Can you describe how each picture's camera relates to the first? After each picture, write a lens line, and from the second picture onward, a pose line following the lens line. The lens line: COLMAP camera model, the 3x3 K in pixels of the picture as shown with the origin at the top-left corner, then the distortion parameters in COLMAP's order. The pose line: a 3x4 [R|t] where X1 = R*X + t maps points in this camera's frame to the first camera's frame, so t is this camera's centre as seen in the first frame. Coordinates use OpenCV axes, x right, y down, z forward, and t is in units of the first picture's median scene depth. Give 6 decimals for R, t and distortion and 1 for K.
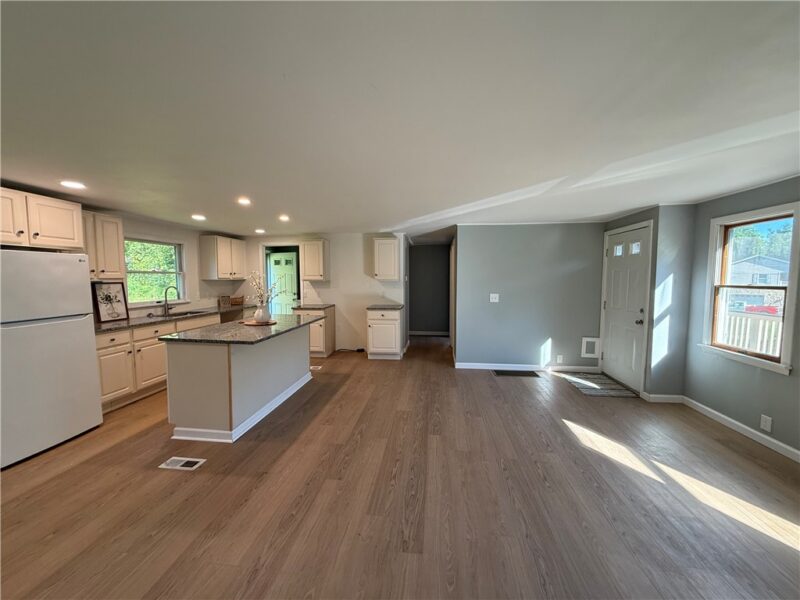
lens RADIAL K [[318.2, 0, 396.2], [0, 318.2, 297.2], [0, 0, 1]] dist [0.002077, -0.000070]
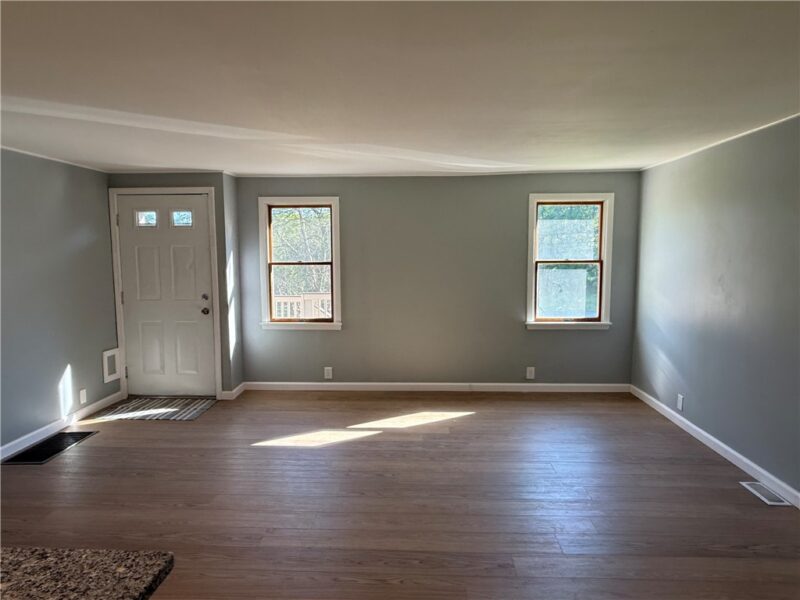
lens RADIAL K [[509.1, 0, 401.1], [0, 509.1, 299.5], [0, 0, 1]] dist [-0.005077, 0.001321]
pose [[-0.074750, -0.091862, 0.992962, -0.562418], [0.069990, 0.992809, 0.097116, -0.041998], [-0.994743, 0.076757, -0.067783, 0.592577]]
